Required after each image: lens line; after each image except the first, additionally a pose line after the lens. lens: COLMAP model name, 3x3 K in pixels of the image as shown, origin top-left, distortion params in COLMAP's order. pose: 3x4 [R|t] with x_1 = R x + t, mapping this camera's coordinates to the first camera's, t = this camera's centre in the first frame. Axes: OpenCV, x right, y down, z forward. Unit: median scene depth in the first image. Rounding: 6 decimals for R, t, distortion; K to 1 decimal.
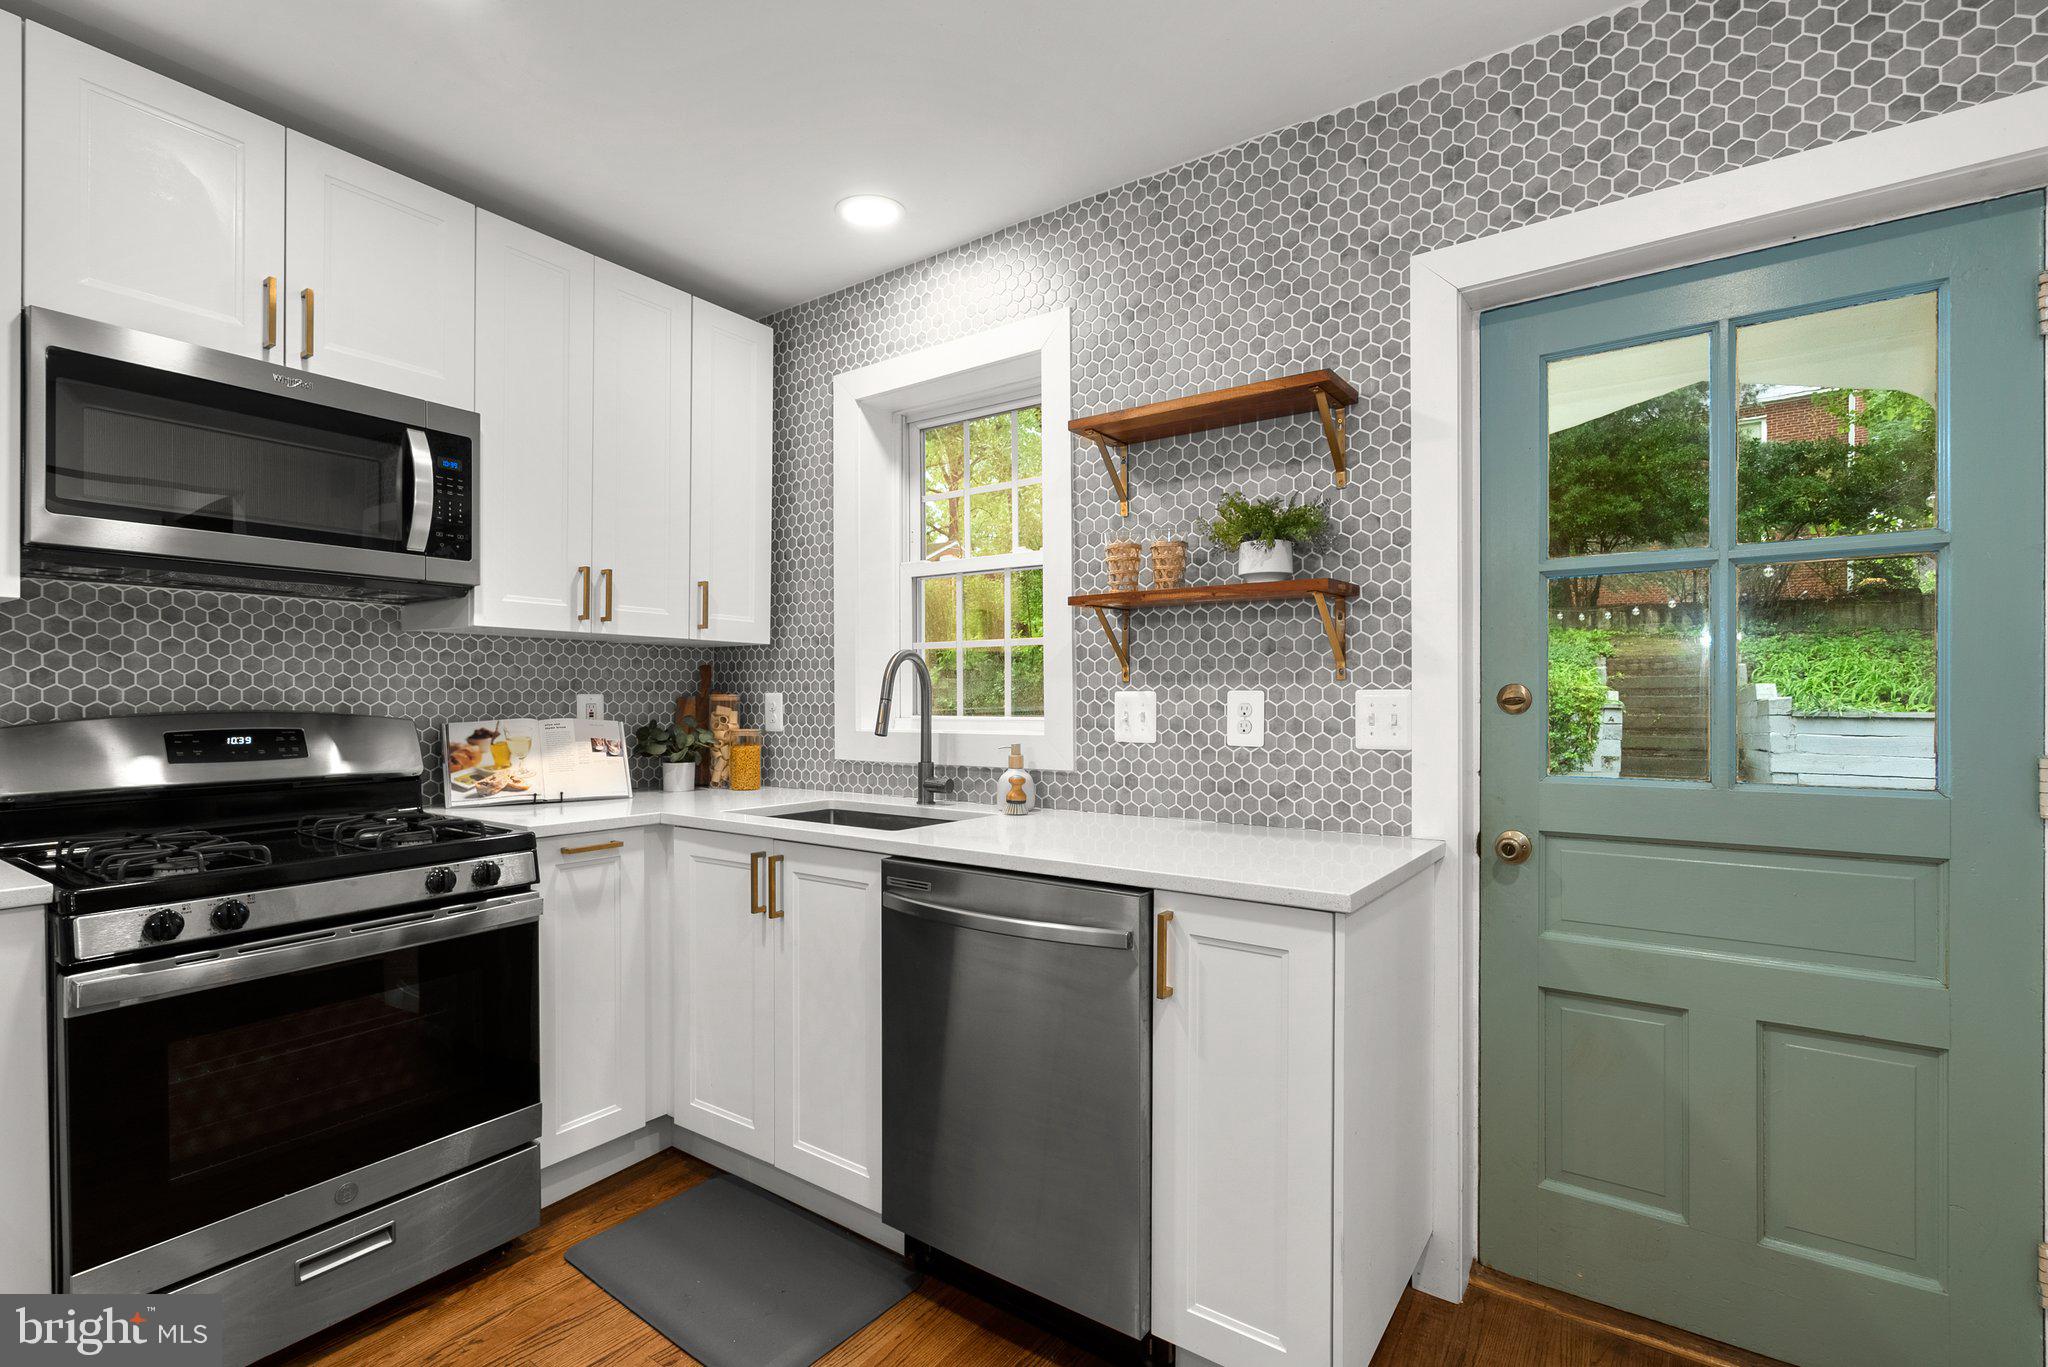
lens RADIAL K [[944.0, 0, 1010.7], [0, 944.0, 696.4], [0, 0, 1]] dist [-0.002584, 0.000311]
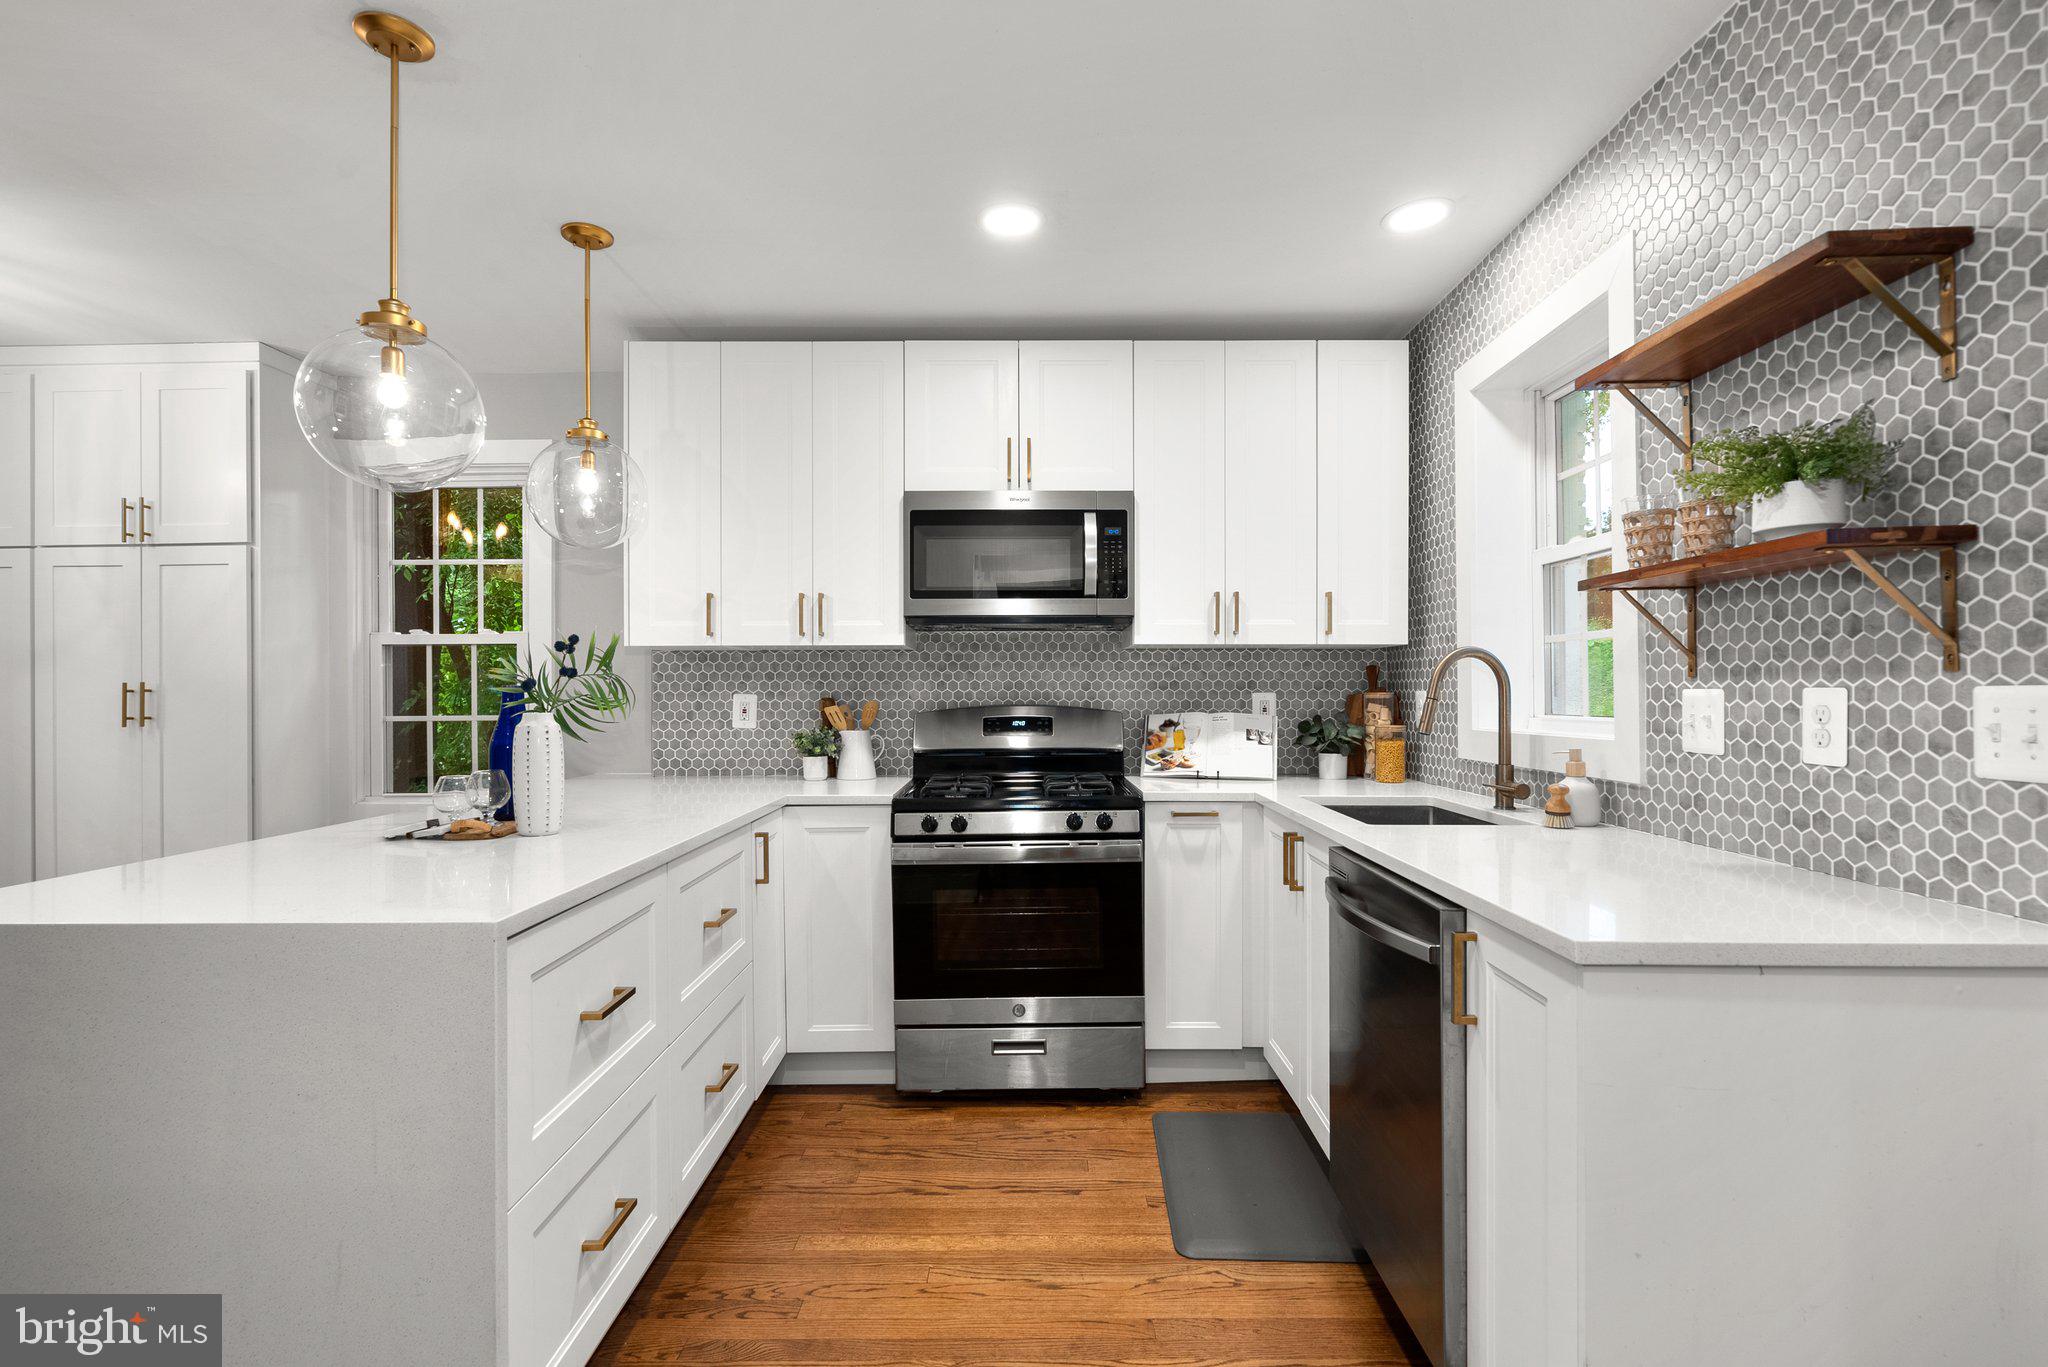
lens RADIAL K [[928.0, 0, 1033.5], [0, 928.0, 690.6], [0, 0, 1]] dist [-0.000232, 0.001114]
pose [[0.580169, -0.004737, -0.814483, 0.457660], [0.004911, 0.999985, -0.002317, -0.005079], [0.814482, -0.002656, 0.580183, 0.094213]]
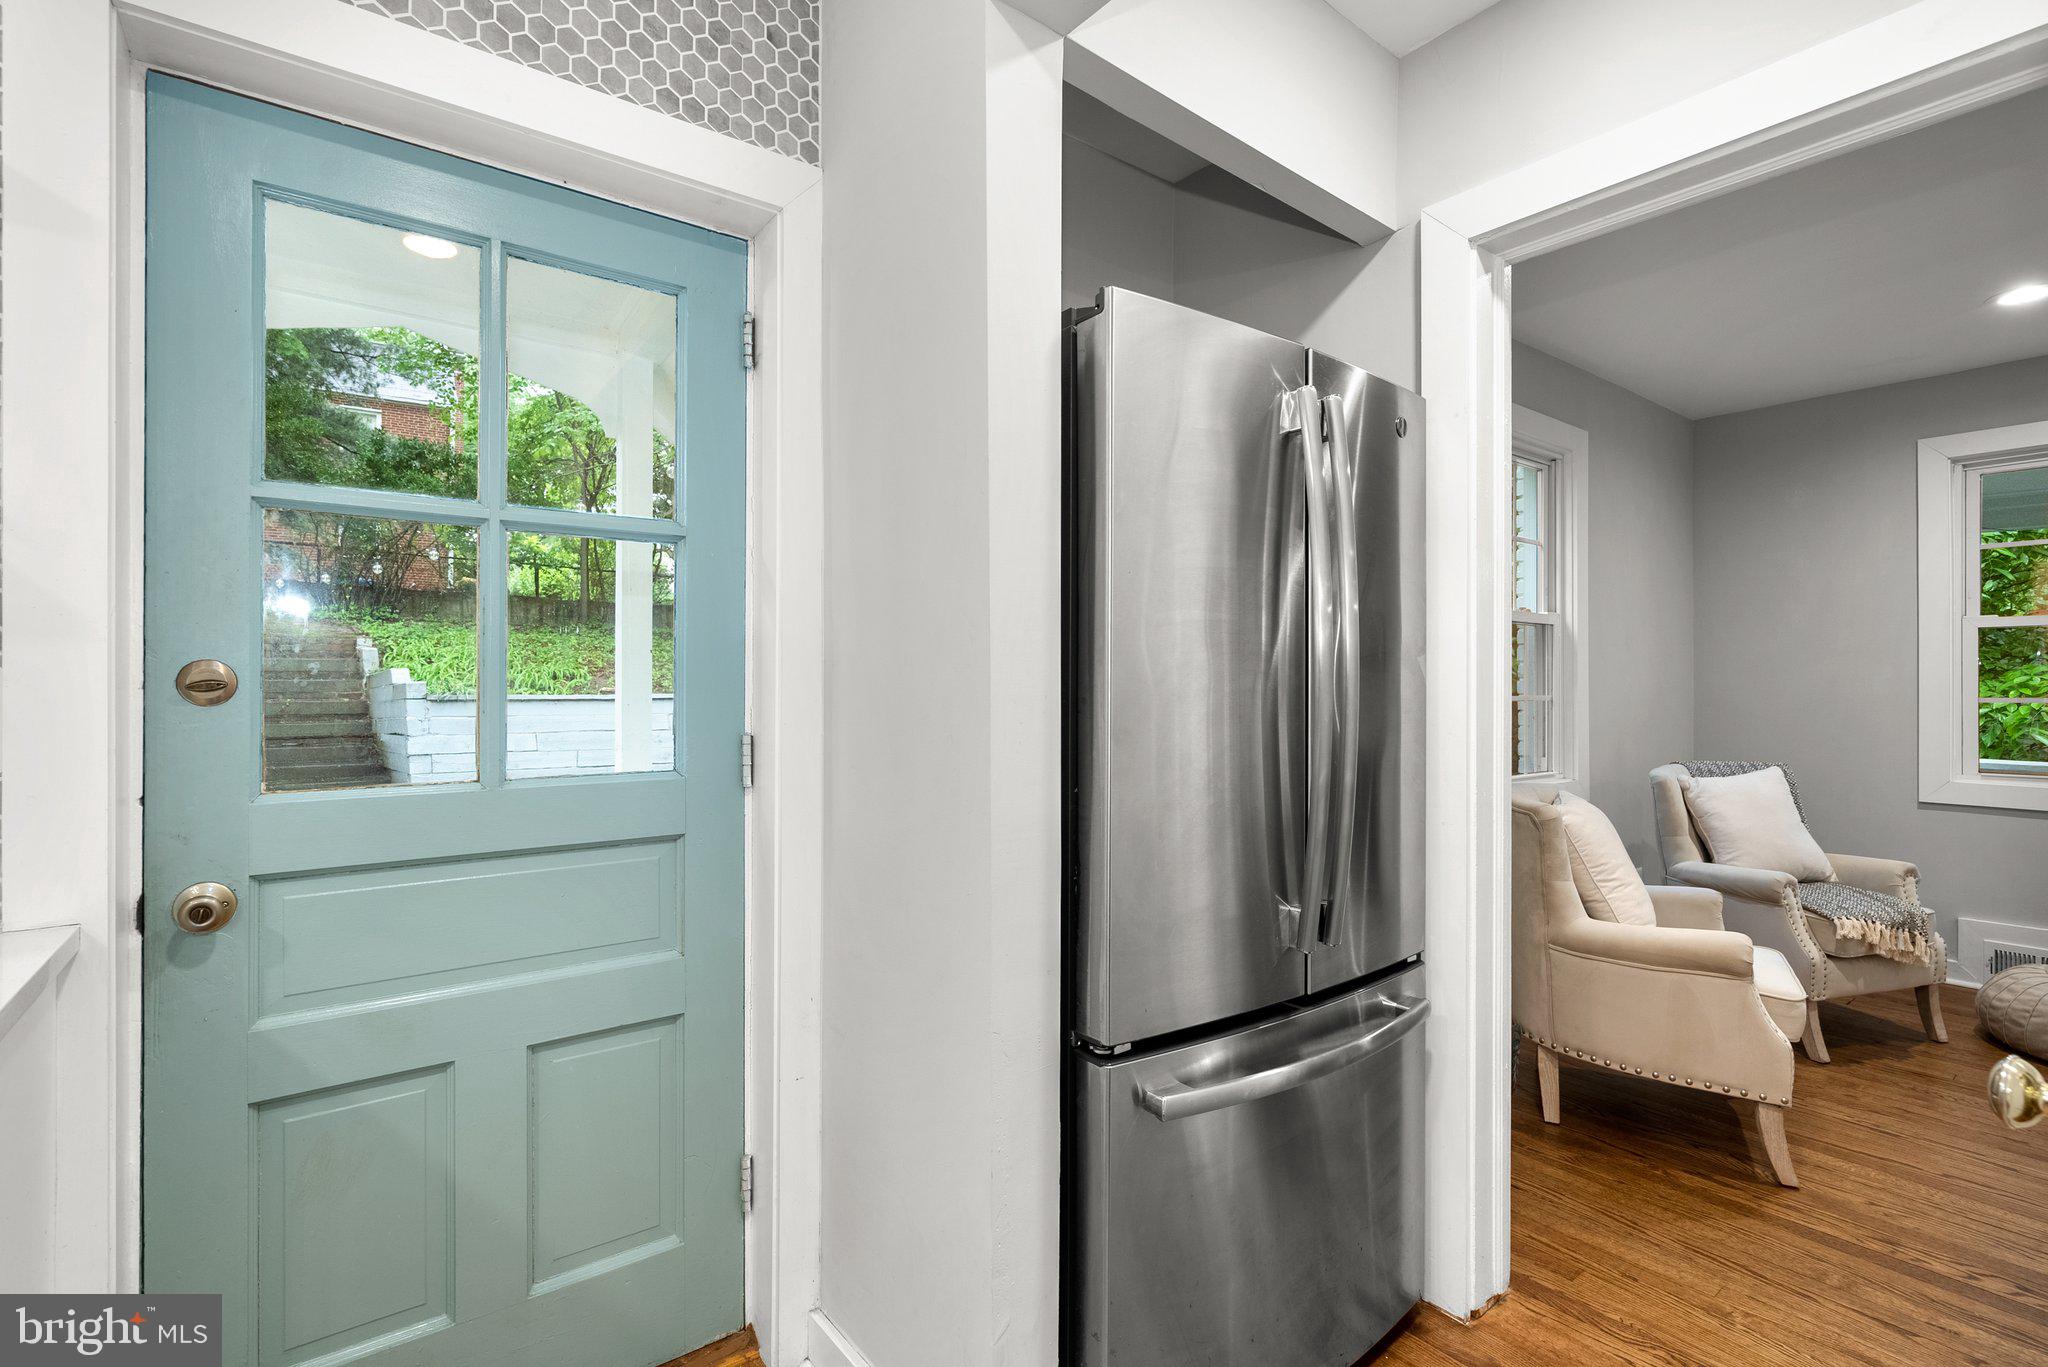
lens RADIAL K [[951.5, 0, 1024.0], [0, 951.5, 683.5], [0, 0, 1]] dist [-0.002225, -0.000362]
pose [[0.289780, 0.001035, 0.957093, 0.054793], [-0.003671, 0.999993, 0.000030, 0.000999], [-0.957086, -0.003522, 0.289782, 0.223652]]
